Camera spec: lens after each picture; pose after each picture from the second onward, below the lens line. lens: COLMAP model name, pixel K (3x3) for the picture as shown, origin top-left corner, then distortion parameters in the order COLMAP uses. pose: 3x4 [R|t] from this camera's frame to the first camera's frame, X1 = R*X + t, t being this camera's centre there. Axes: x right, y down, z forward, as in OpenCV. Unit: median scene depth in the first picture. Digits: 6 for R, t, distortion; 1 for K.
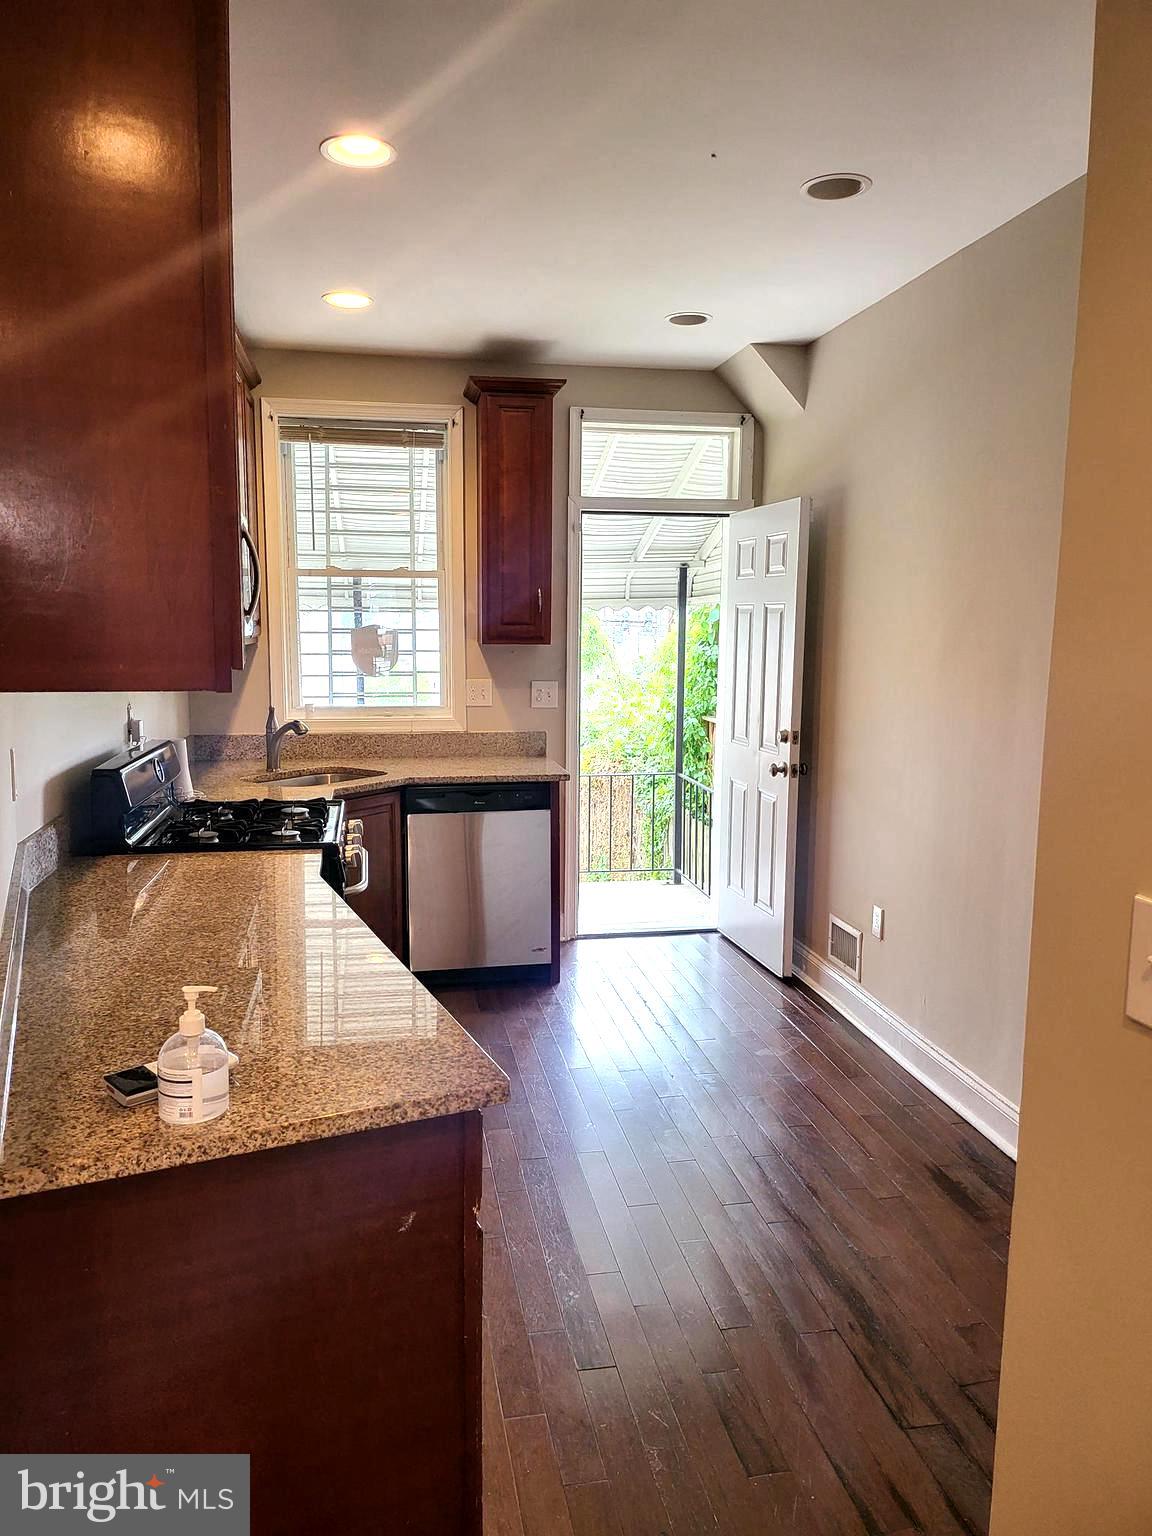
lens RADIAL K [[1080.5, 0, 574.7], [0, 1080.5, 792.7], [0, 0, 1]] dist [0.057050, -0.060971]
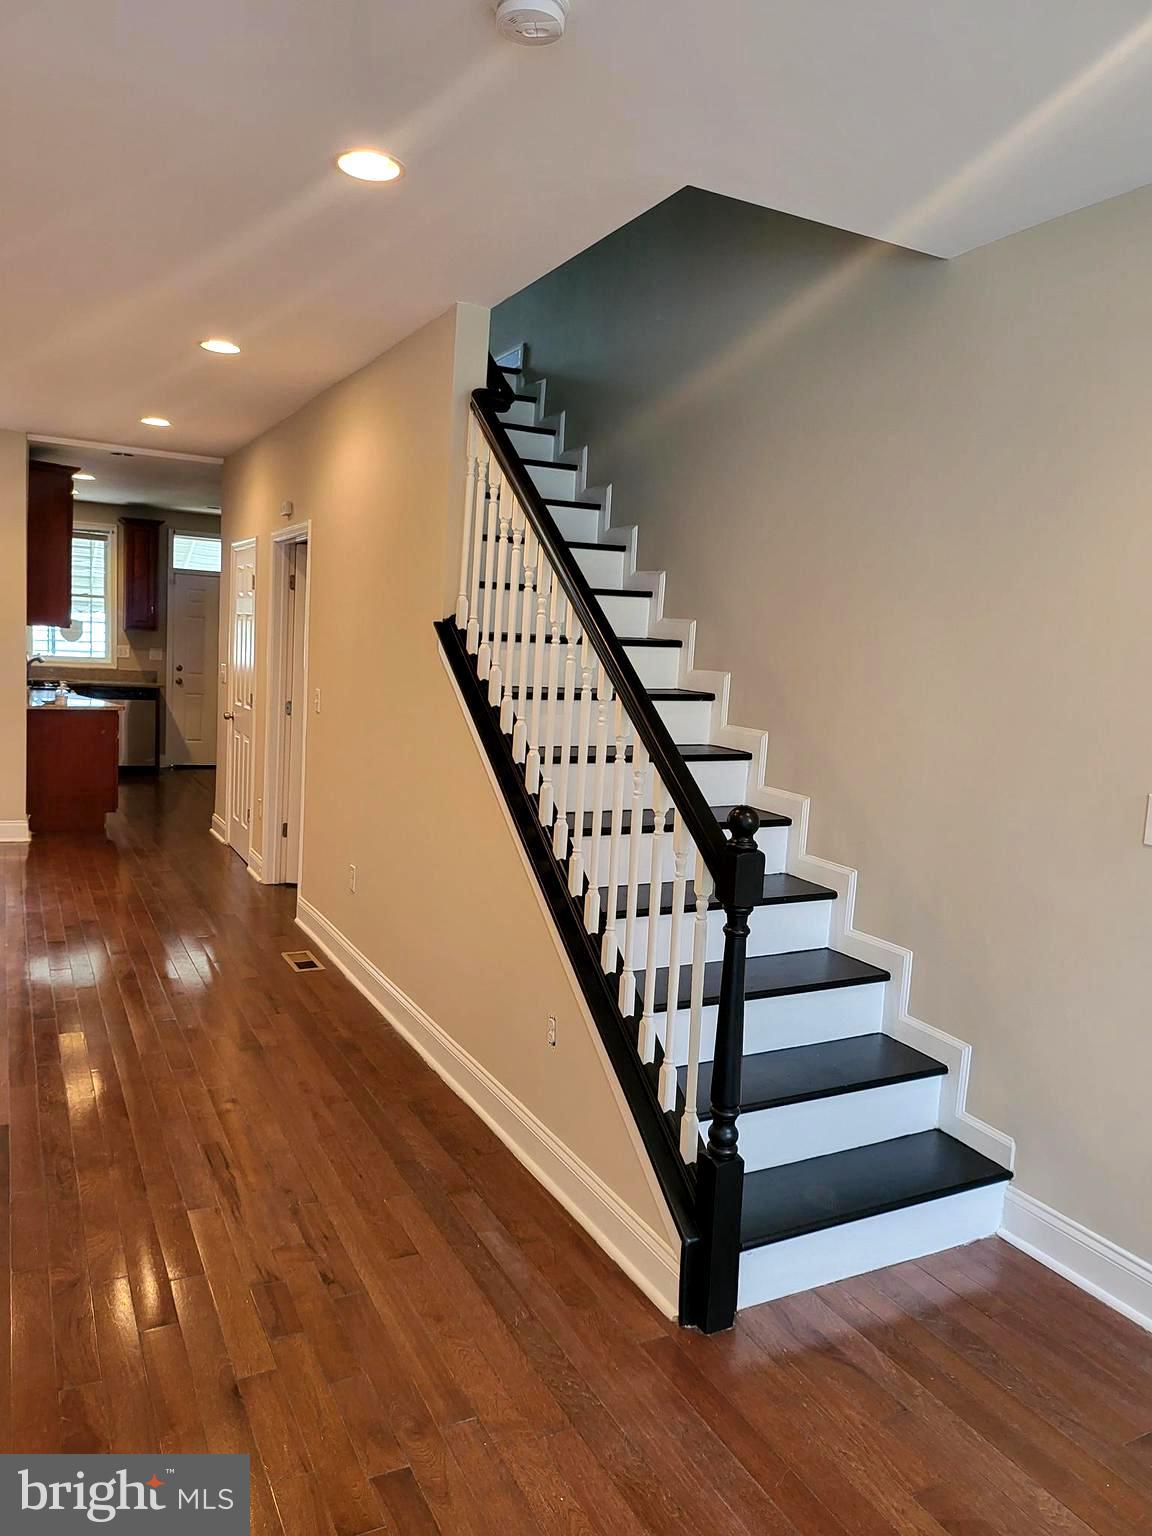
lens RADIAL K [[1080.5, 0, 572.1], [0, 1080.5, 754.2], [0, 0, 1]] dist [0.057050, -0.060971]
pose [[0.953036, 0.010422, 0.302677, 0.116294], [-0.008125, 0.999928, -0.008847, 0.132432], [-0.302748, 0.005972, 0.953052, -1.438492]]
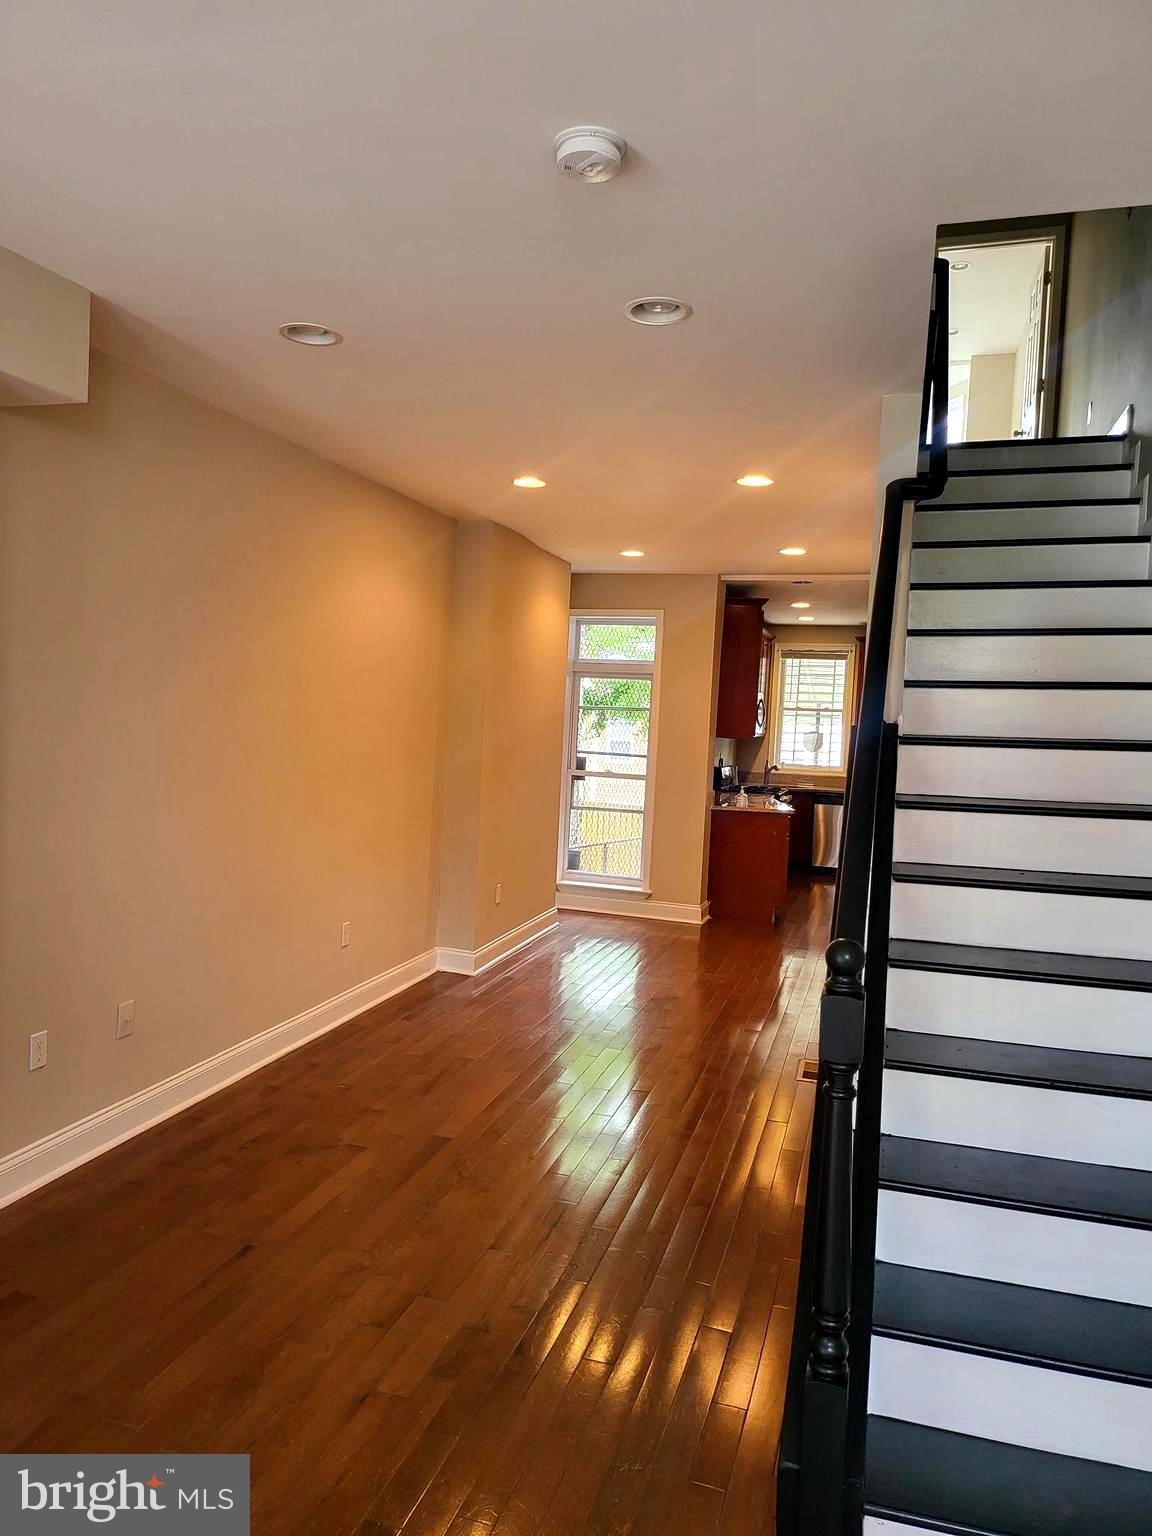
lens RADIAL K [[1080.5, 0, 575.1], [0, 1080.5, 766.6], [0, 0, 1]] dist [0.057050, -0.060971]
pose [[0.897122, 0.059926, -0.437700, 0.406343], [-0.096511, 0.993411, -0.061803, 0.124192], [0.431113, 0.097687, 0.896994, -1.403674]]
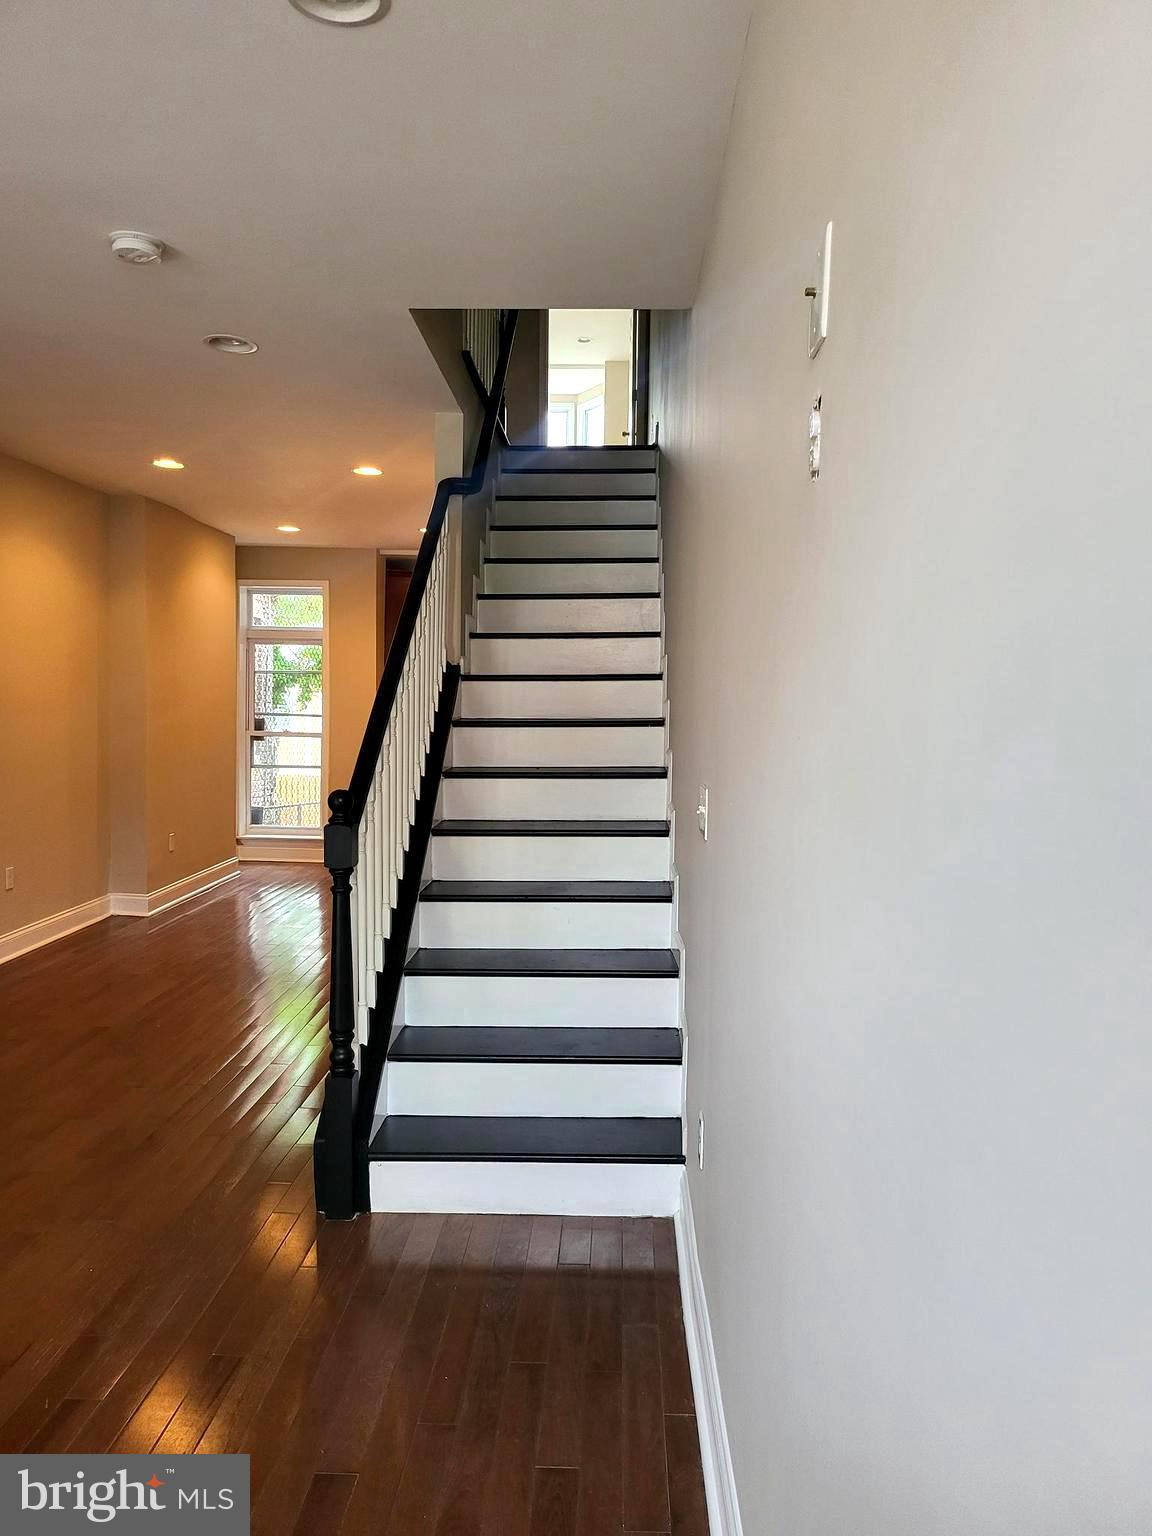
lens RADIAL K [[1080.5, 0, 607.1], [0, 1080.5, 769.2], [0, 0, 1]] dist [0.057050, -0.060971]
pose [[0.983768, 0.027732, -0.177290, 0.573851], [-0.038193, 0.997707, -0.055870, 0.168296], [0.175334, 0.061734, 0.982571, -1.565237]]
